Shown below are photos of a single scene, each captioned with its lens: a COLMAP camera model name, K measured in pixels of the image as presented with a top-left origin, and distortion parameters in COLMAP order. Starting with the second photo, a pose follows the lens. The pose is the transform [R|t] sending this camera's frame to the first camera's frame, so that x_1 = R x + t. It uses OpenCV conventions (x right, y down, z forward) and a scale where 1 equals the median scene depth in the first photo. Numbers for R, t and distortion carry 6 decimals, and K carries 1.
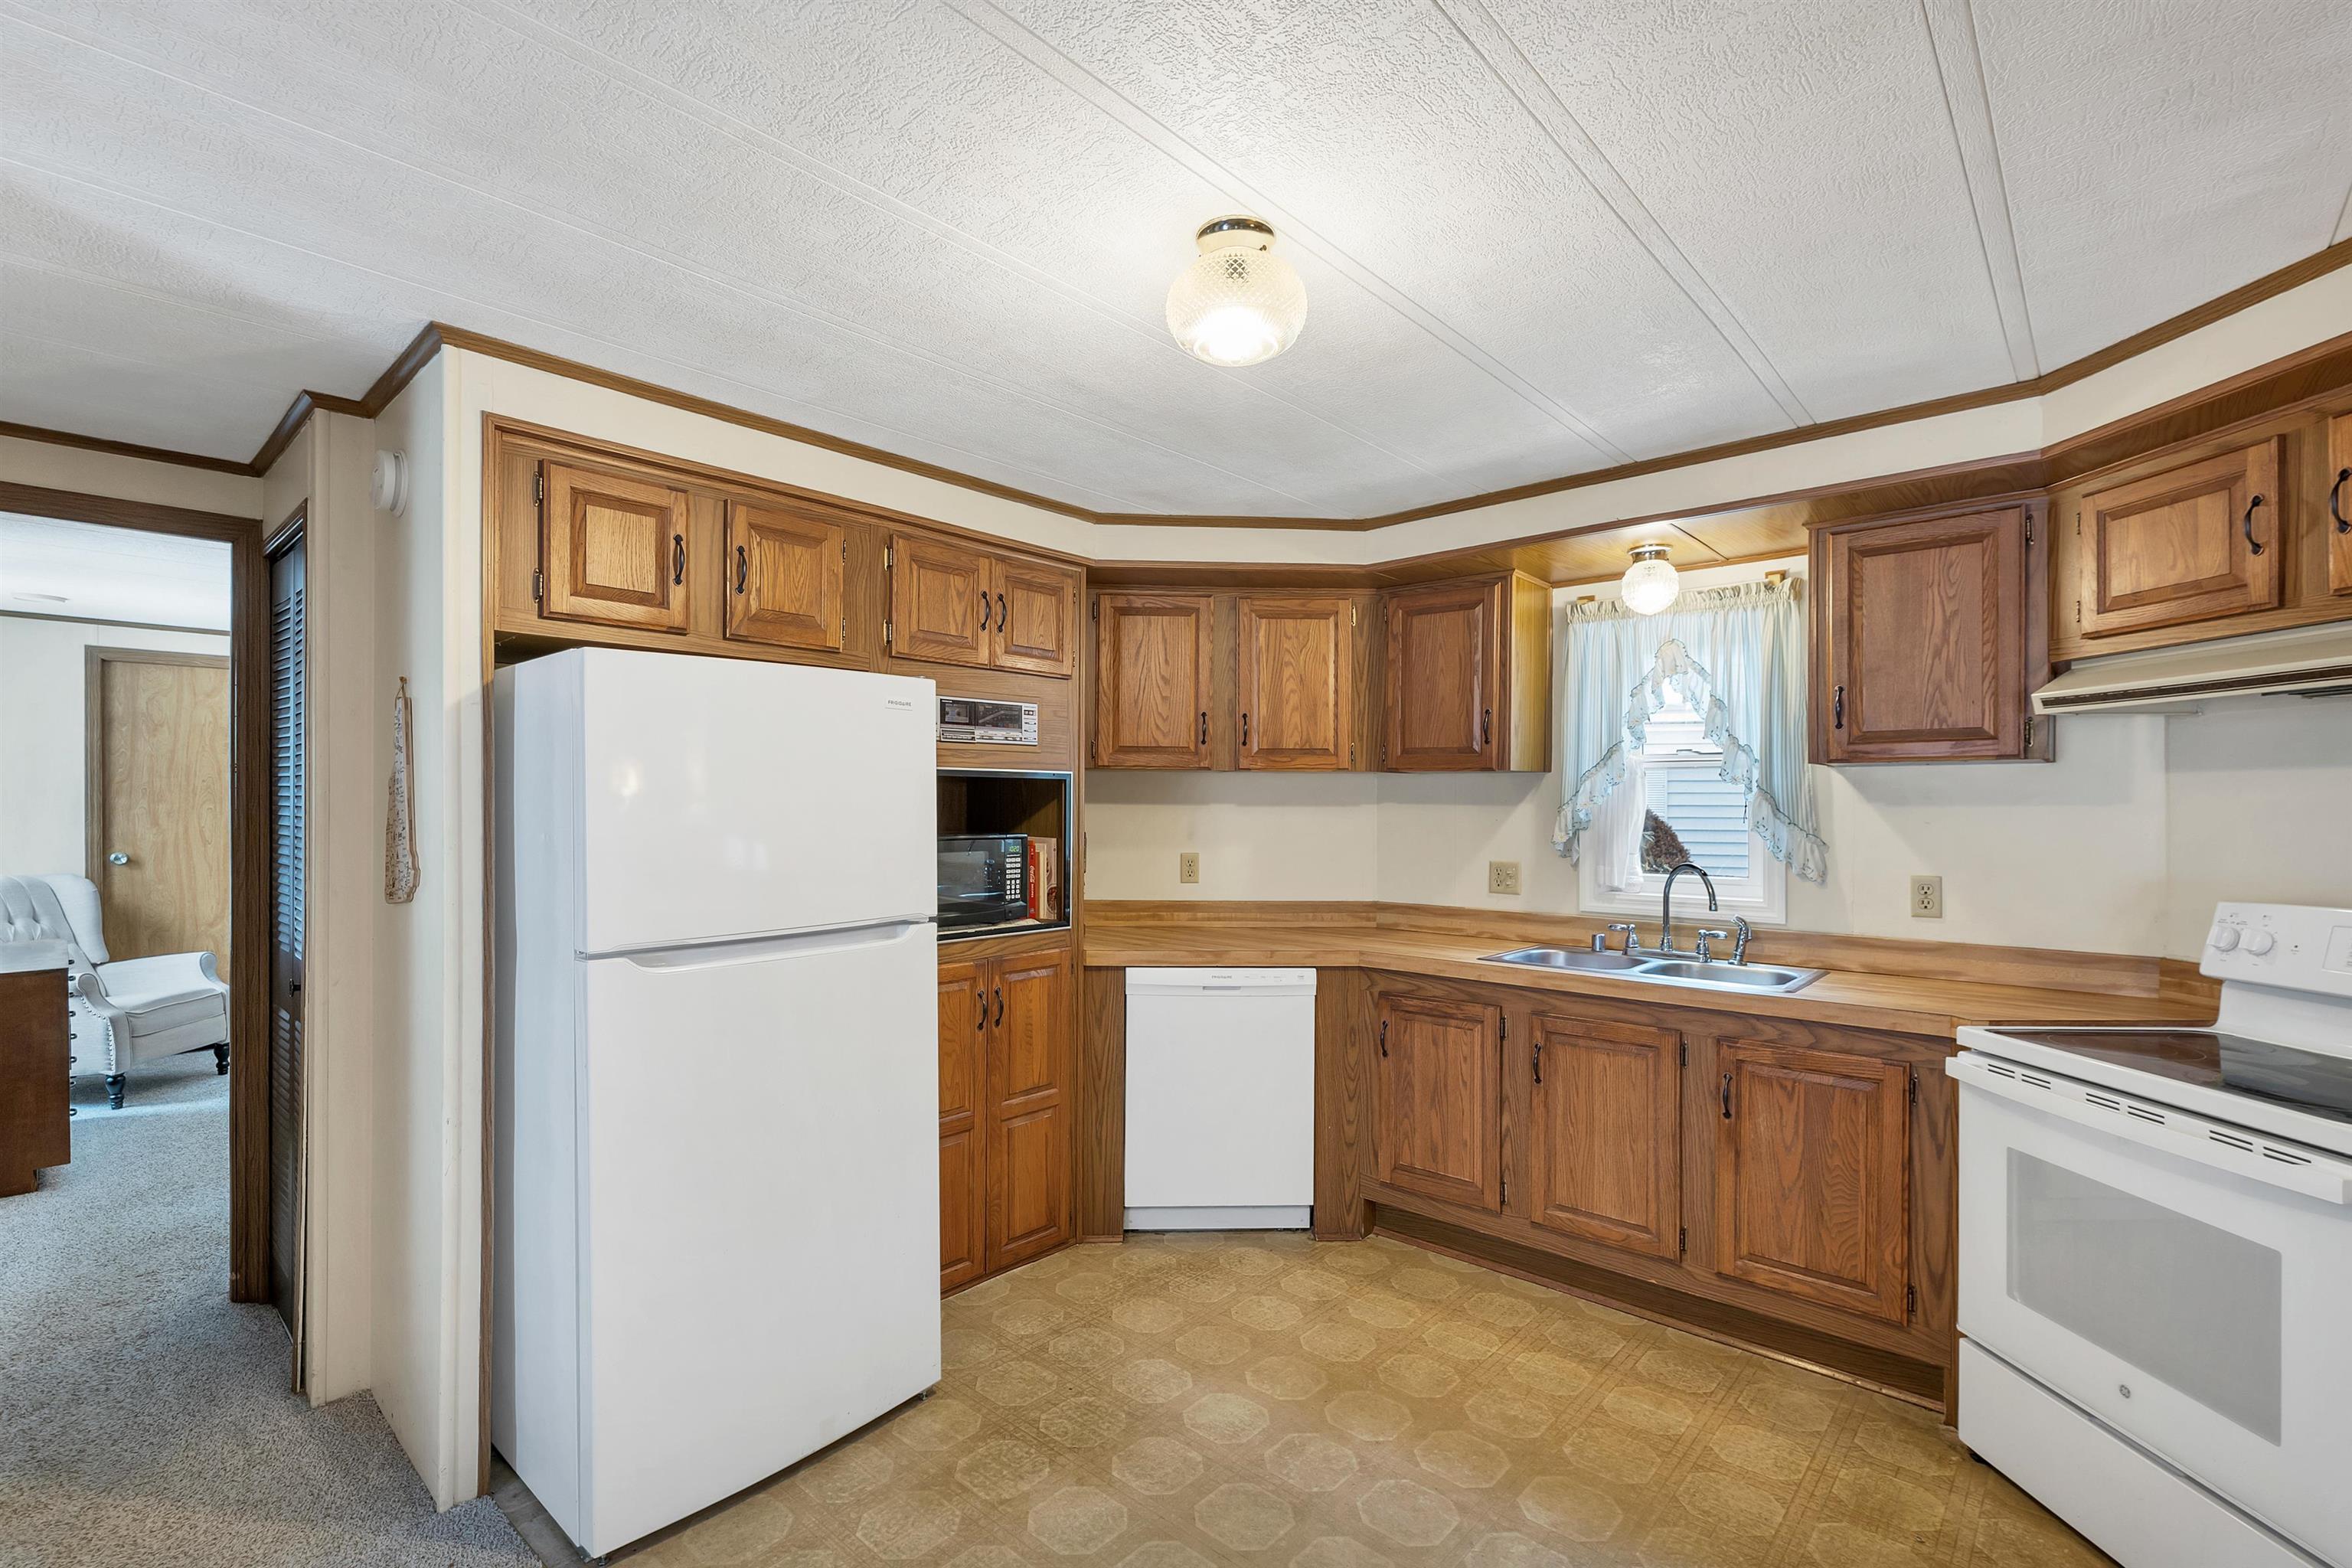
lens RADIAL K [[1046.7, 0, 1170.7], [0, 1046.7, 805.5], [0, 0, 1]] dist [0.001840, 0.000237]
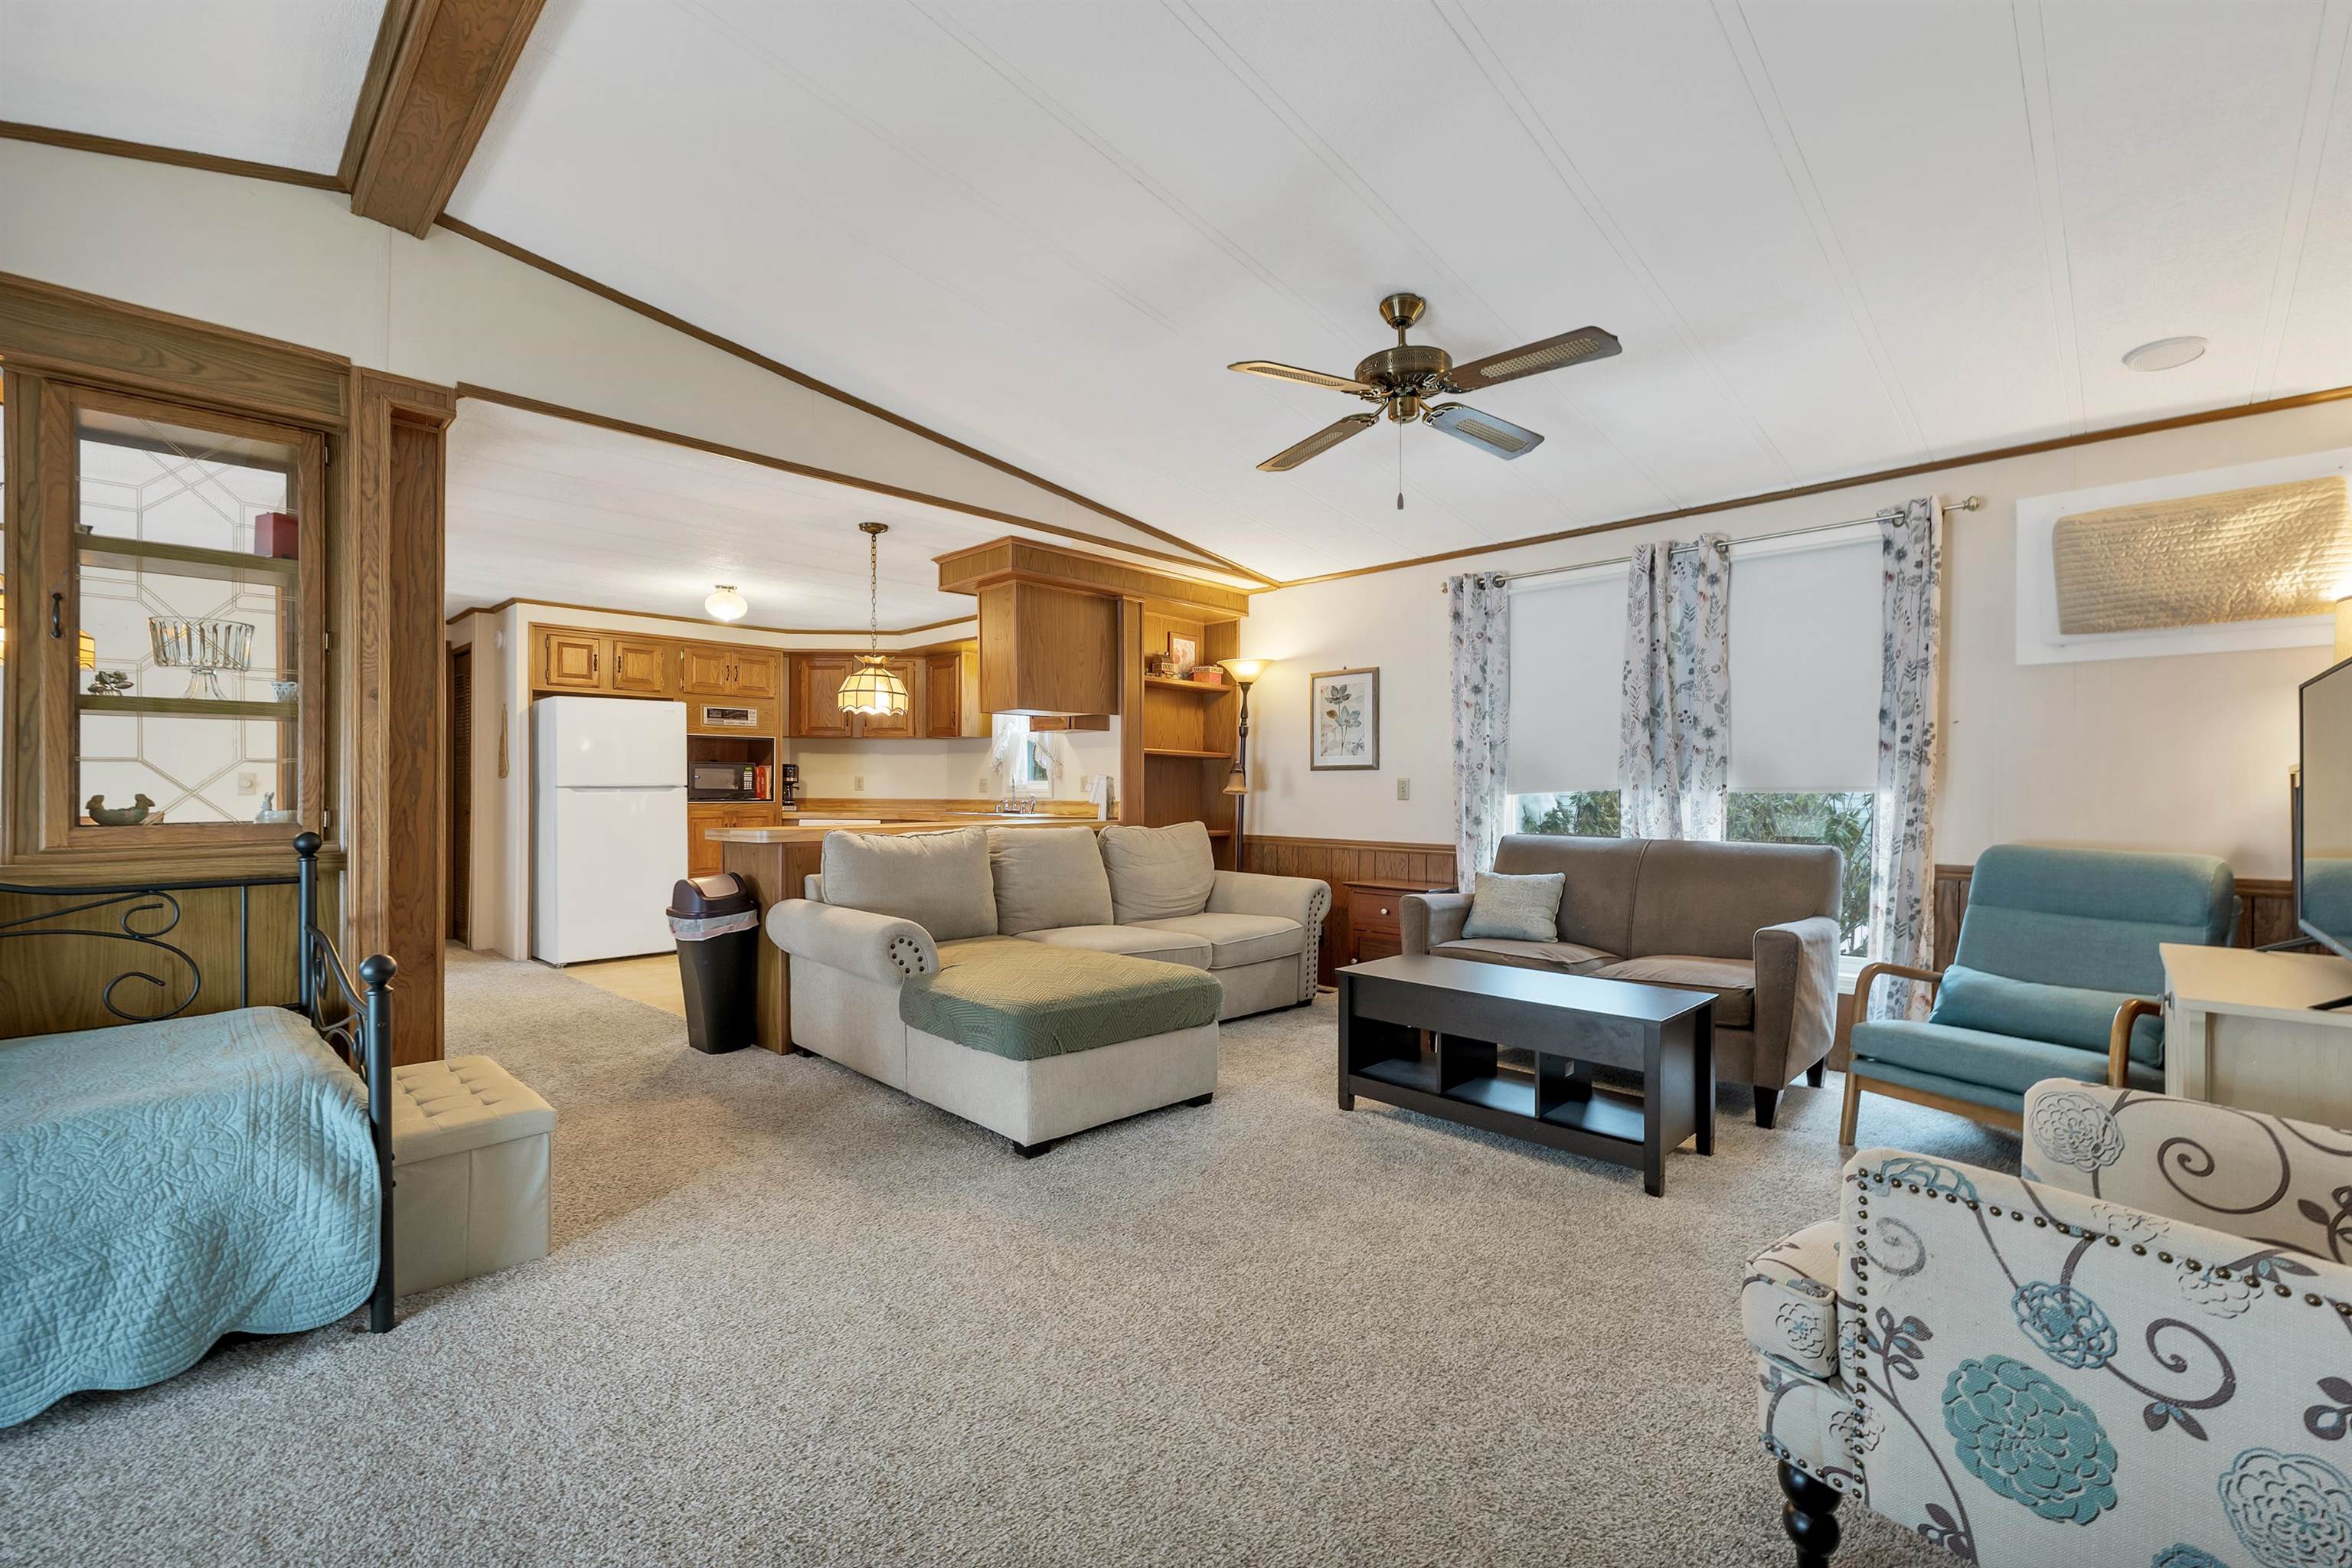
lens RADIAL K [[993.9, 0, 1170.4], [0, 993.9, 787.9], [0, 0, 1]] dist [0.001795, 0.000577]
pose [[0.999243, -0.000977, -0.038888, 0.914858], [0.000897, 0.999997, -0.002072, 0.090920], [0.038890, 0.002036, 0.999241, -1.263557]]
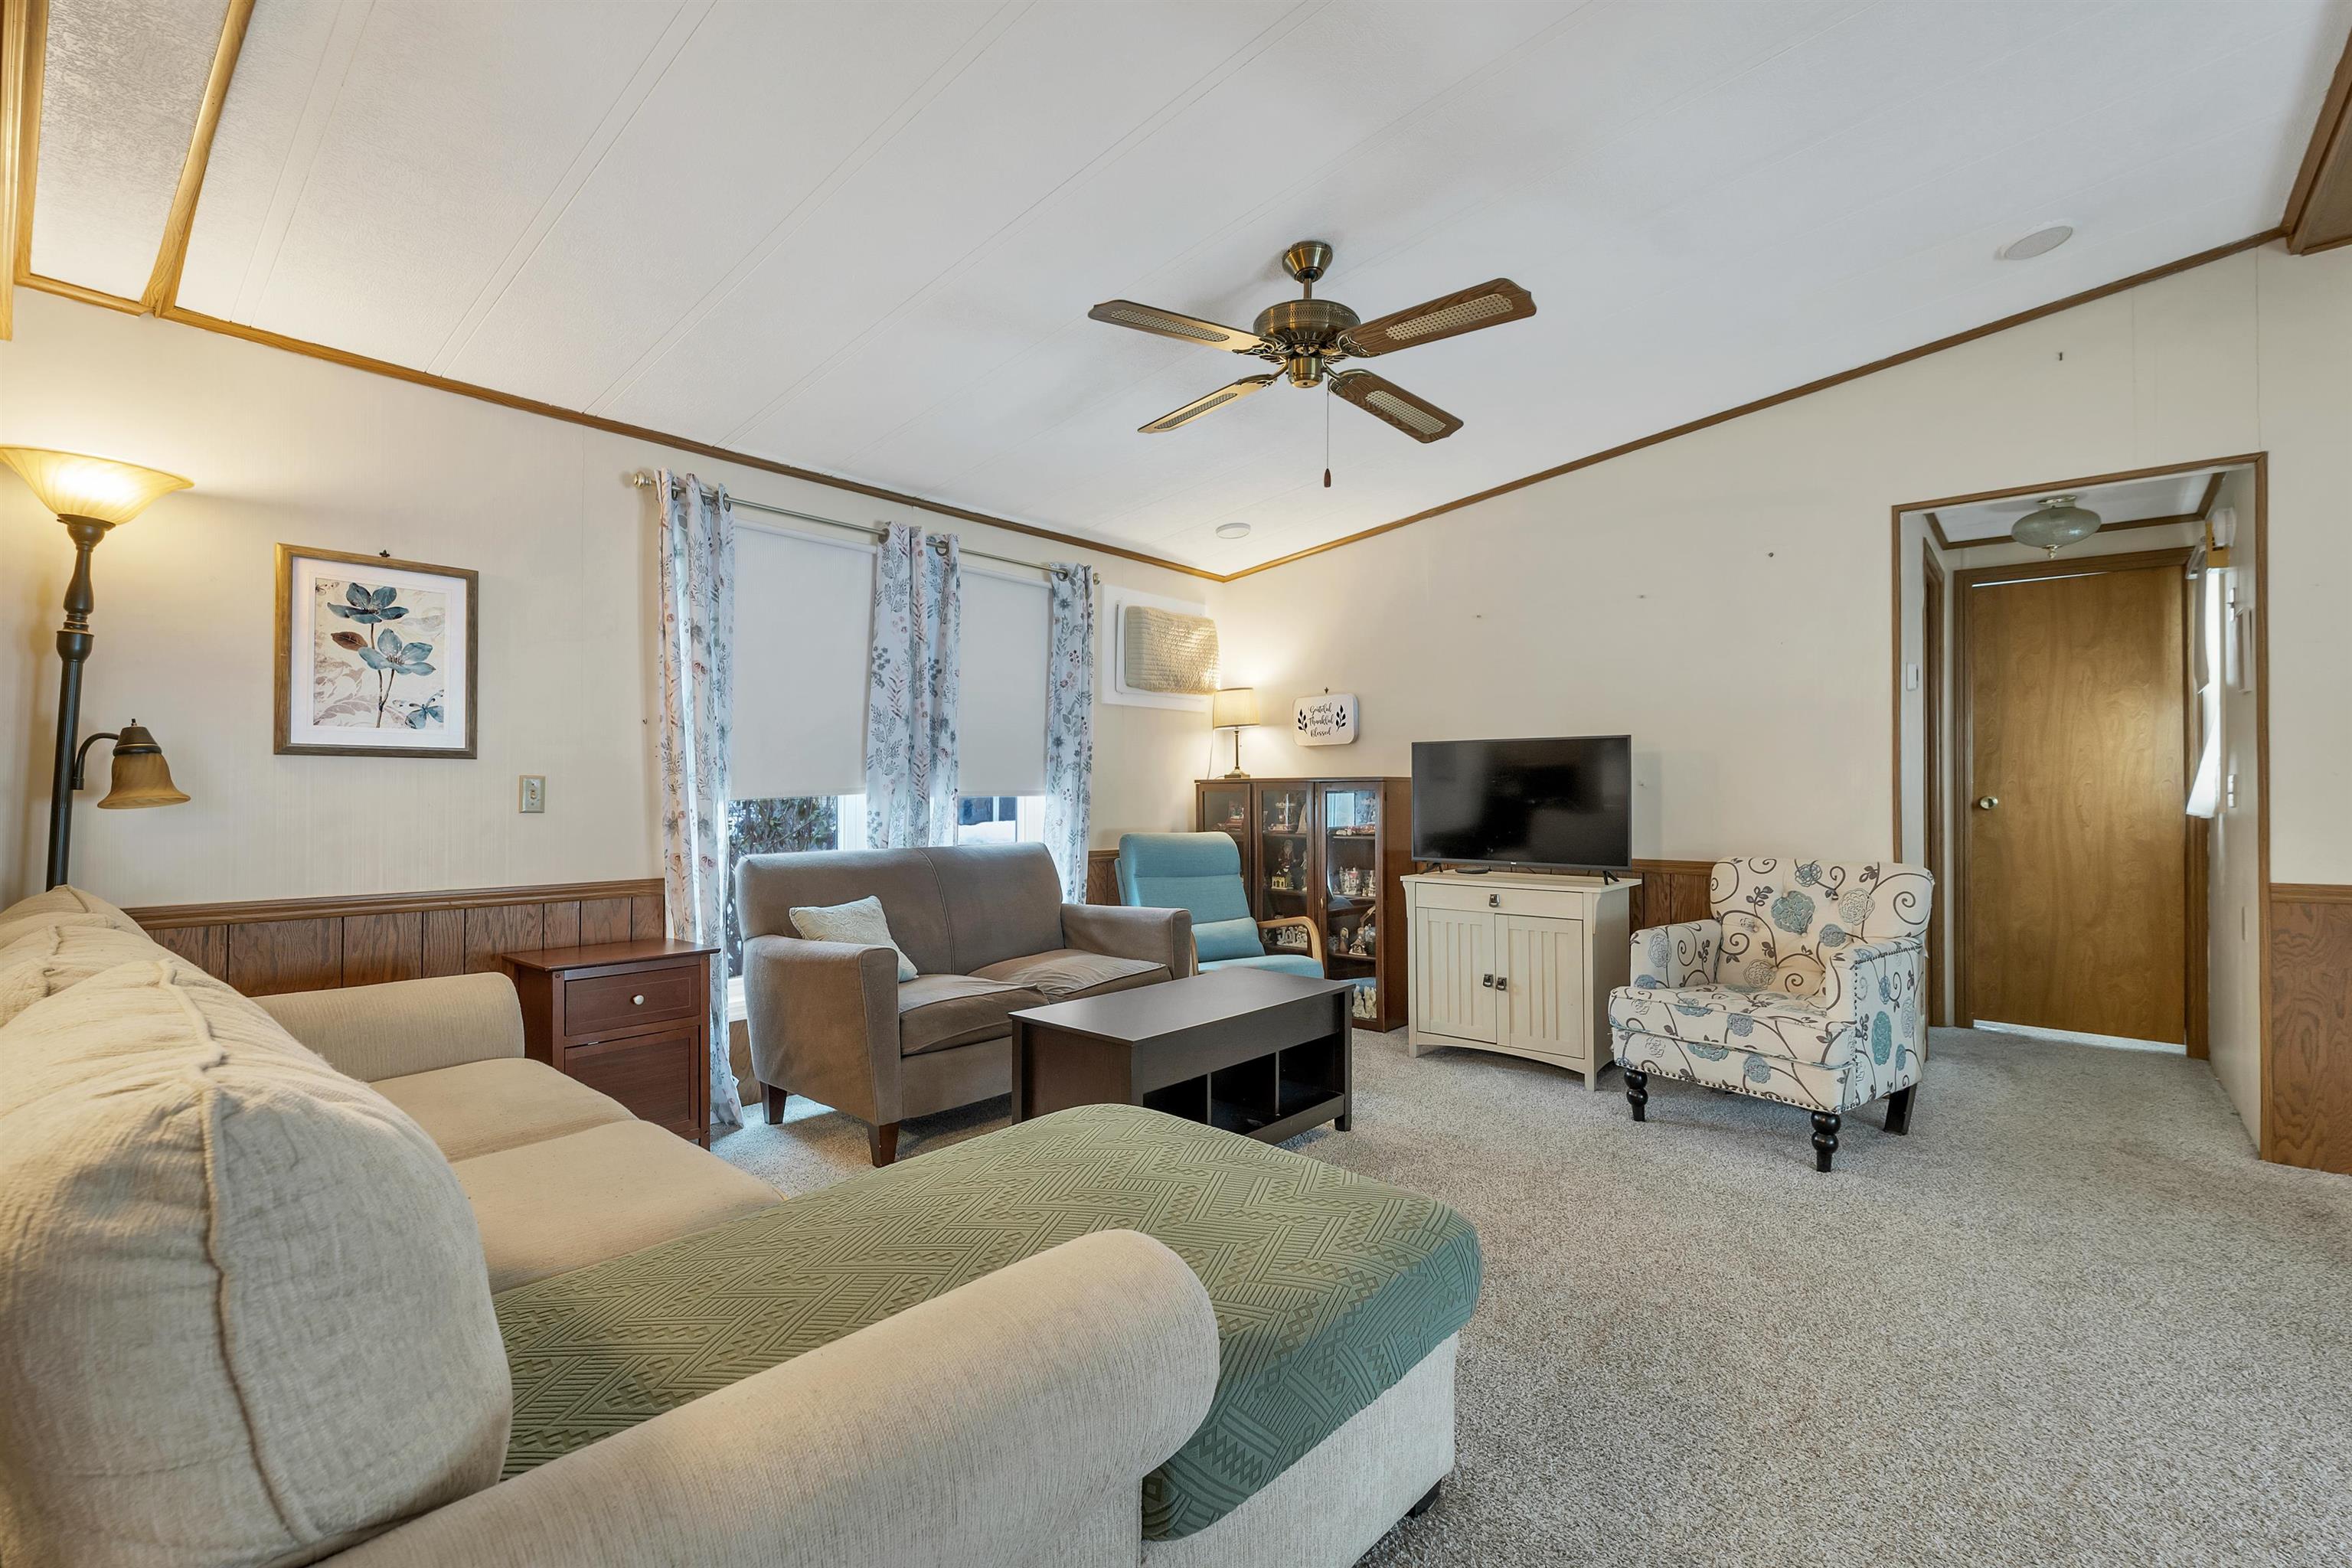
lens RADIAL K [[1025.7, 0, 1167.0], [0, 1025.7, 786.8], [0, 0, 1]] dist [-0.001059, 0.000054]
pose [[-0.017112, 0.002869, 0.999849, 0.255716], [-0.000334, 0.999996, -0.002875, 0.085953], [-0.999854, -0.000383, -0.017111, -0.221719]]
